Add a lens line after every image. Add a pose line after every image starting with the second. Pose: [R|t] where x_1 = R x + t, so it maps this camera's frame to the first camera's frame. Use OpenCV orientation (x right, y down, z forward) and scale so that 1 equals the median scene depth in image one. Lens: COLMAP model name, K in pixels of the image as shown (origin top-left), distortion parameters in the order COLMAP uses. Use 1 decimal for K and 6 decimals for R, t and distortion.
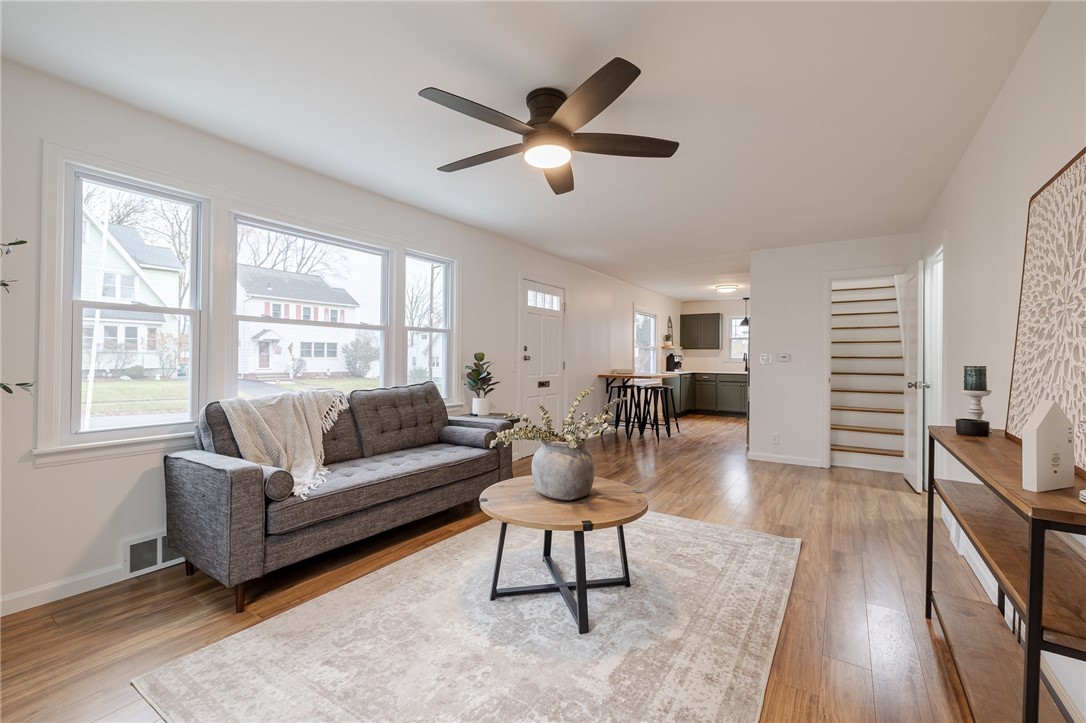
lens RADIAL K [[454.1, 0, 545.4], [0, 454.1, 359.4], [0, 0, 1]] dist [-0.001049, 0.000554]
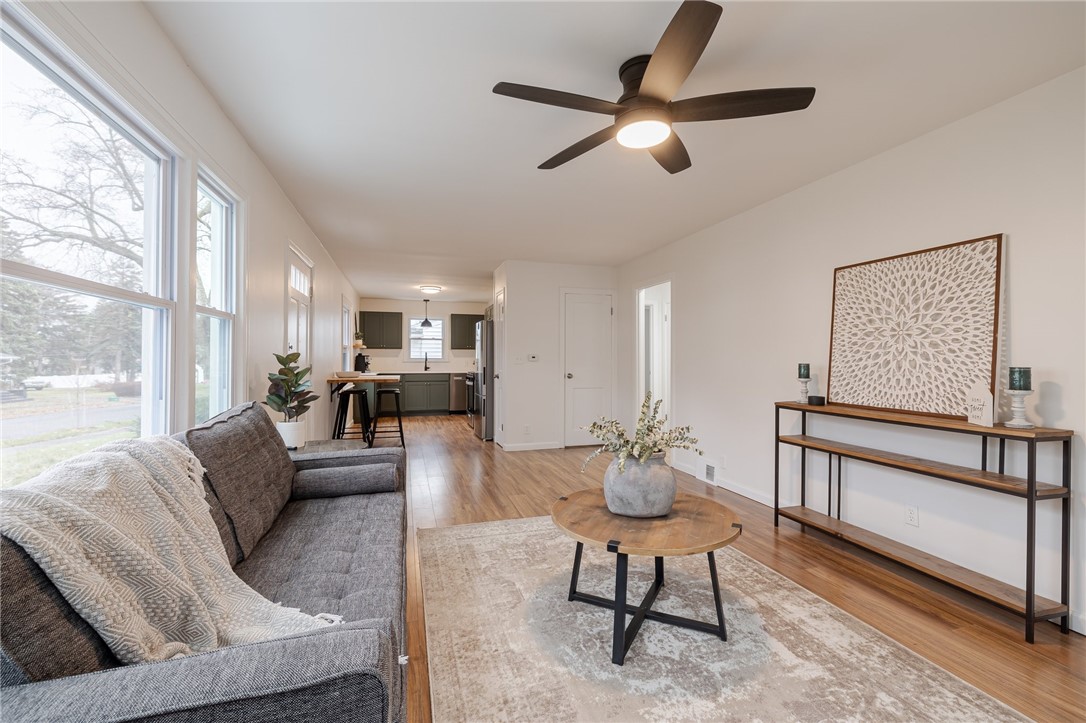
lens RADIAL K [[454.1, 0, 542.0], [0, 454.1, 358.0], [0, 0, 1]] dist [-0.001049, 0.000554]
pose [[0.638908, -0.005520, 0.769263, -0.790361], [0.006260, 0.999978, 0.001975, -0.012370], [-0.769258, 0.003554, 0.638929, 0.572177]]
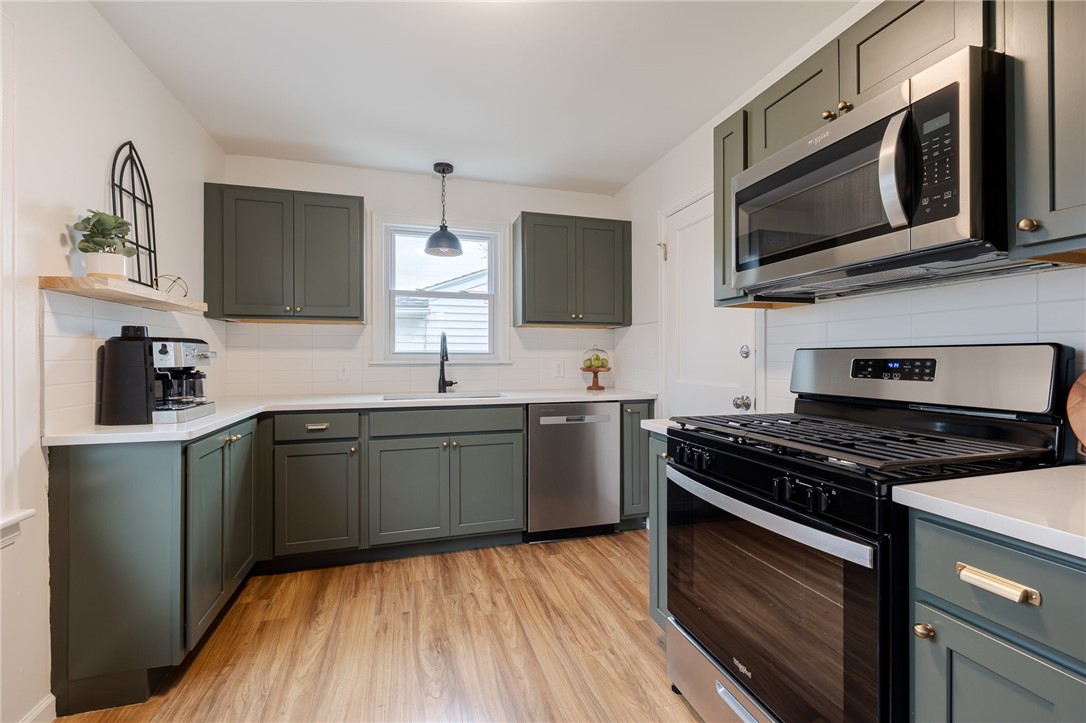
lens RADIAL K [[454.1, 0, 542.3], [0, 454.1, 356.5], [0, 0, 1]] dist [-0.001049, 0.000554]
pose [[0.641161, -0.006310, 0.767380, 1.004903], [0.009477, 0.999955, 0.000304, 0.003801], [-0.767348, 0.007077, 0.641192, 3.123138]]
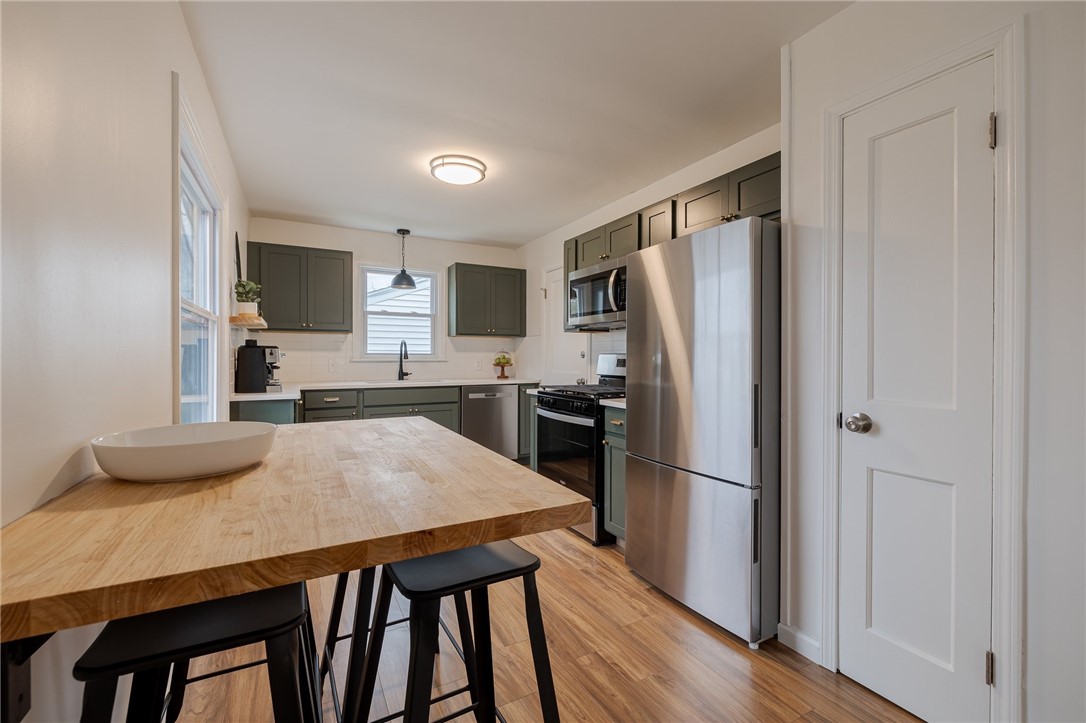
lens RADIAL K [[454.1, 0, 542.7], [0, 454.1, 353.7], [0, 0, 1]] dist [-0.001049, 0.000554]
pose [[0.466200, -0.001205, 0.884679, 0.328984], [0.004661, 0.999989, -0.001094, -0.004400], [-0.884667, 0.004634, 0.466200, 2.699470]]
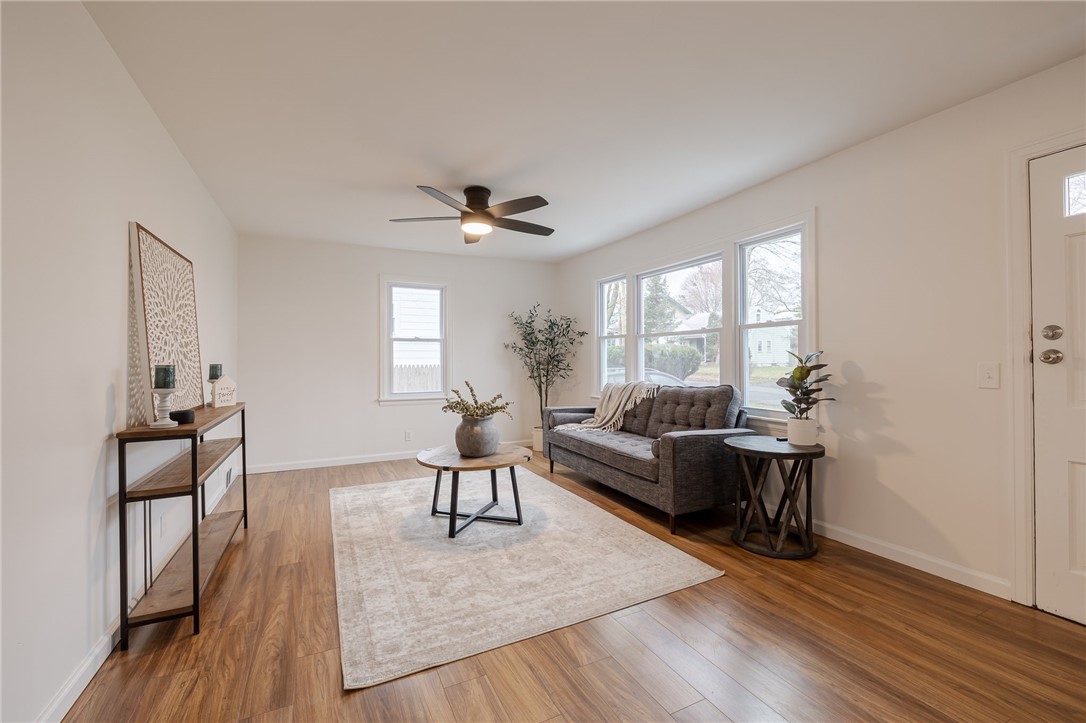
lens RADIAL K [[454.1, 0, 540.9], [0, 454.1, 364.6], [0, 0, 1]] dist [-0.001049, 0.000554]
pose [[-0.507878, 0.002905, -0.861424, 1.186364], [-0.003087, 0.999982, 0.005193, 0.006458], [0.861424, 0.005297, -0.507859, 1.920728]]
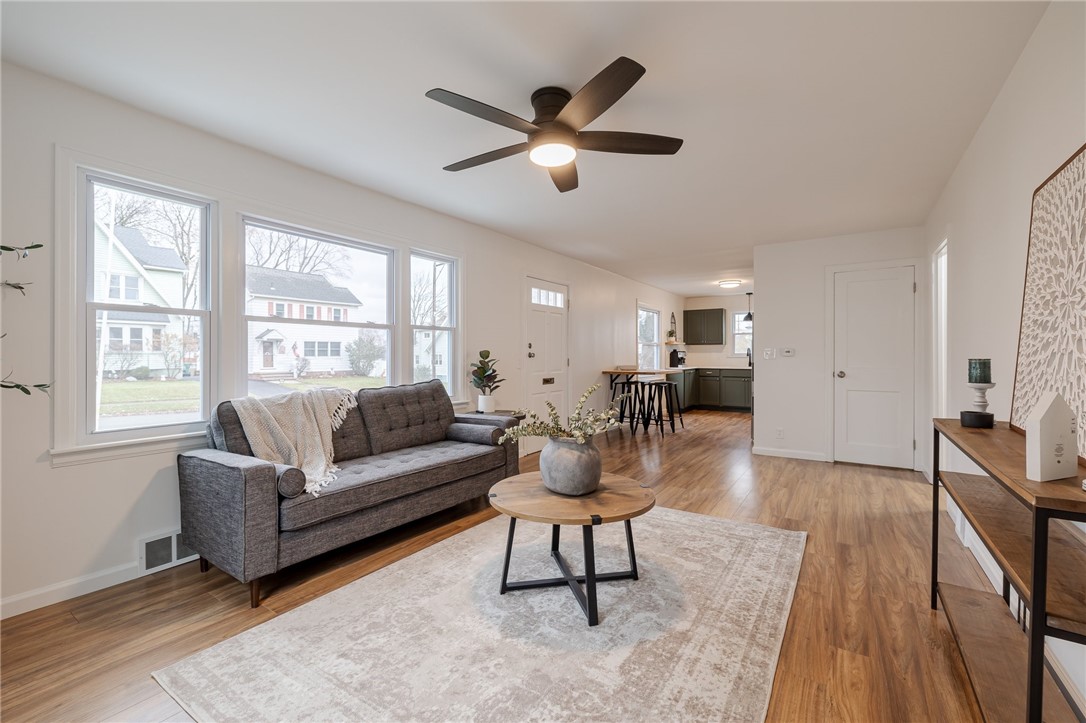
lens RADIAL K [[454.1, 0, 545.8], [0, 454.1, 359.0], [0, 0, 1]] dist [-0.001049, 0.000554]
pose [[0.999944, -0.009324, -0.004972, -0.009569], [0.009352, 0.999940, 0.005704, 0.000246], [0.004919, -0.005750, 0.999971, -0.010831]]
